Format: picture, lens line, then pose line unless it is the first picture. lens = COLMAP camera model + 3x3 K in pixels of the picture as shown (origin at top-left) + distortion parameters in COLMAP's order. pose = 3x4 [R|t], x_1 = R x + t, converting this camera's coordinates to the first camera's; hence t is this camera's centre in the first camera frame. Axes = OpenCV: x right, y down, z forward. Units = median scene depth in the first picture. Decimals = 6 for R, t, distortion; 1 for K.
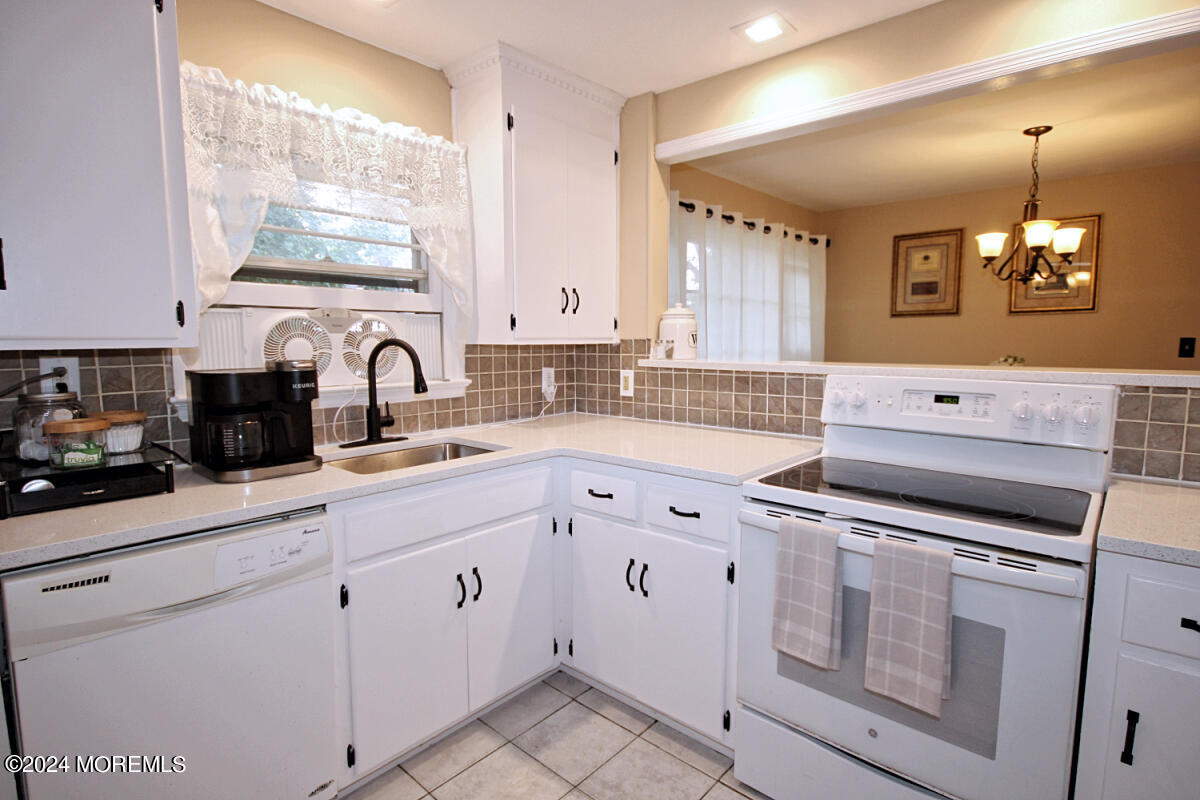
lens RADIAL K [[602.4, 0, 600.0], [0, 602.4, 400.0], [0, 0, 1]] dist [0.001429, 0.000656]
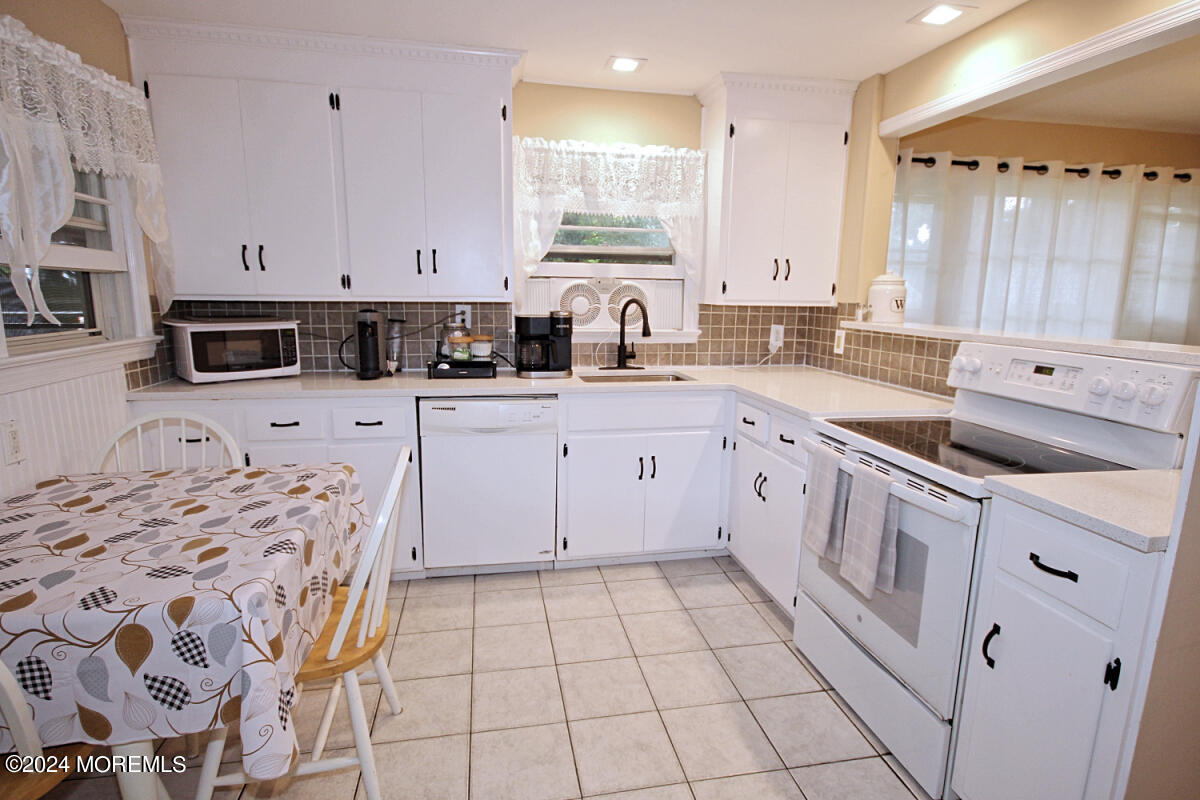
lens RADIAL K [[616.7, 0, 595.4], [0, 616.7, 402.5], [0, 0, 1]] dist [0.002869, 0.000937]
pose [[0.789295, 0.122892, -0.601591, 0.497502], [-0.078432, 0.991919, 0.099723, 0.006418], [0.608985, -0.031527, 0.792555, -0.247279]]
